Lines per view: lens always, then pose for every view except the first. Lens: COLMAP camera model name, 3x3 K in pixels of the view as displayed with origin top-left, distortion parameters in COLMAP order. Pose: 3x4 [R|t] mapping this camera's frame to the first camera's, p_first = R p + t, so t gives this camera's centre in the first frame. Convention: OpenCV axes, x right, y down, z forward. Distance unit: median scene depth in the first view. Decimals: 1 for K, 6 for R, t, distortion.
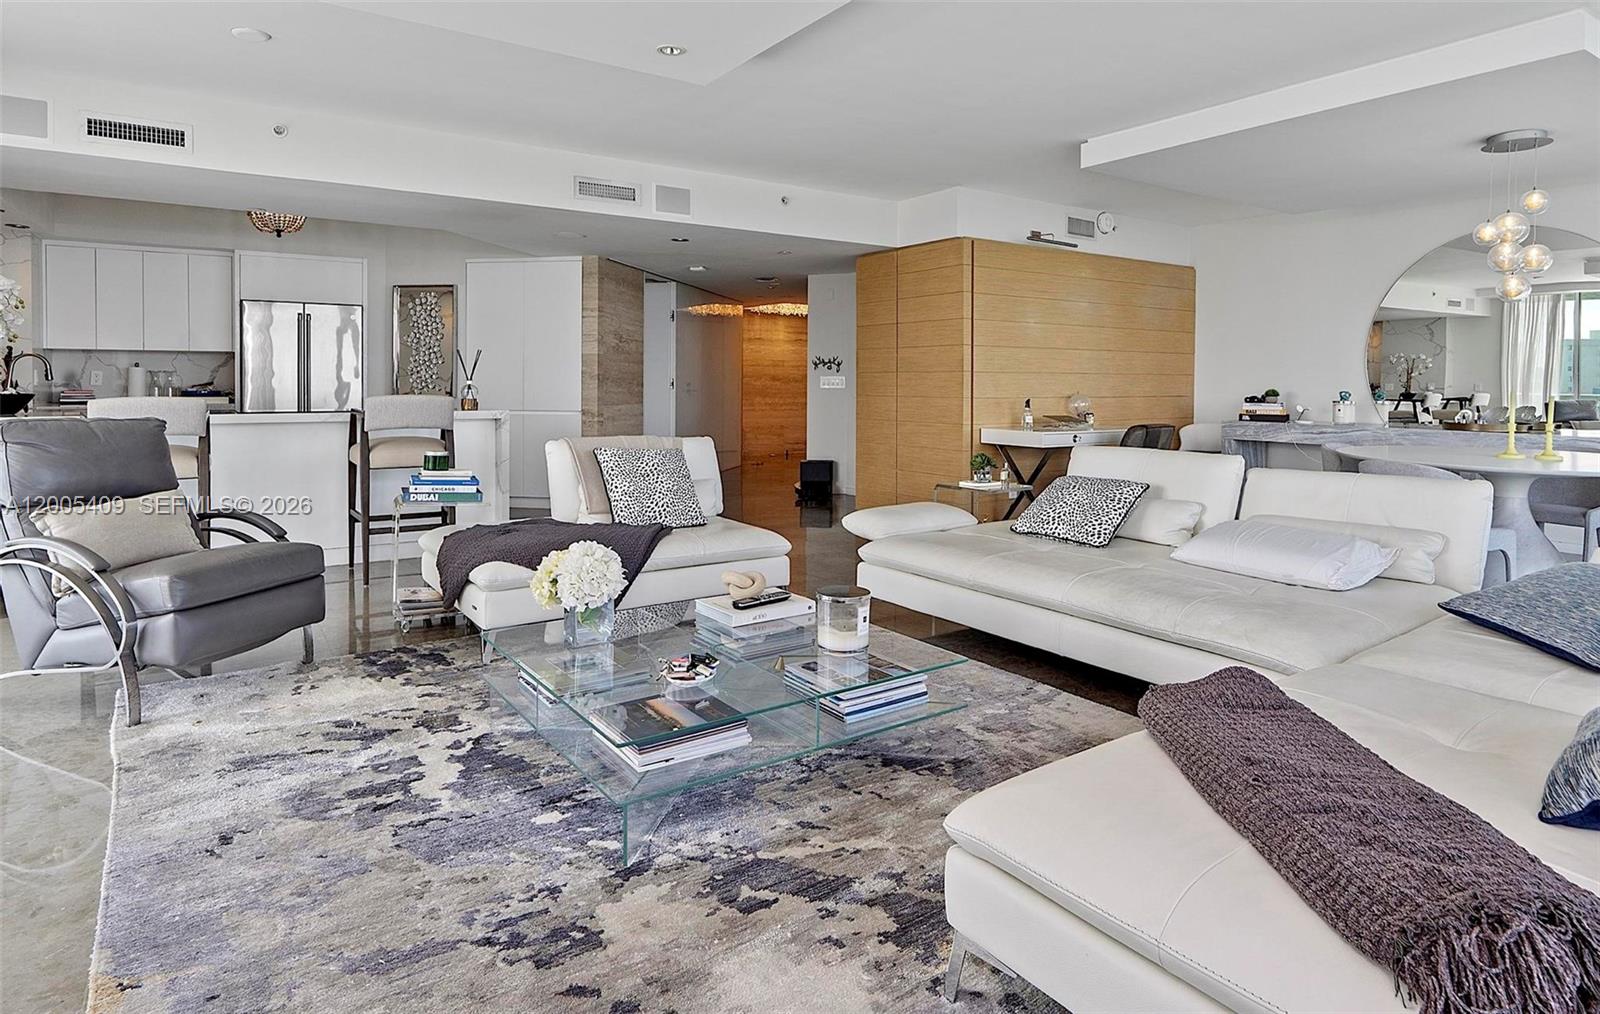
lens RADIAL K [[878.6, 0, 828.8], [0, 878.6, 397.7], [0, 0, 1]] dist [-0.004906, -0.000100]
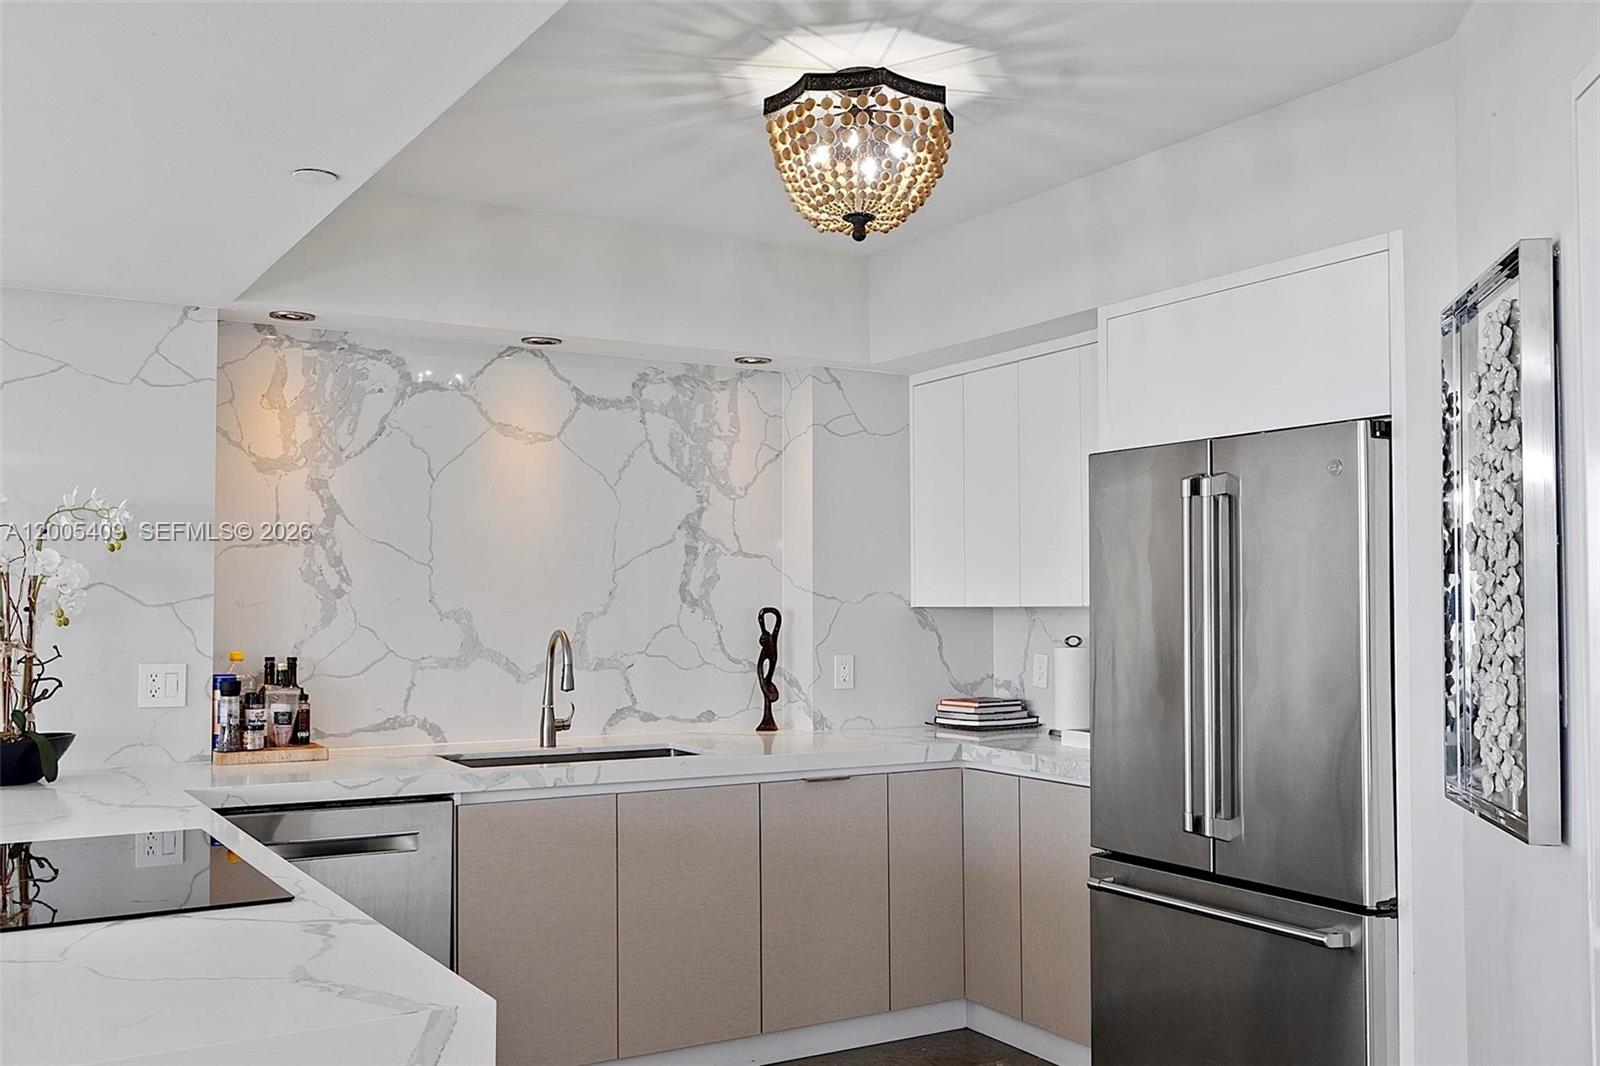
lens RADIAL K [[1408.7, 0, 799.2], [0, 1408.7, 542.5], [0, 0, 1]] dist [-0.020386, 0.009472]
pose [[-0.036808, -0.050090, -0.998066, -0.129298], [-0.015946, 0.998645, -0.049531, -0.048348], [0.999195, 0.014092, -0.037556, 0.888263]]
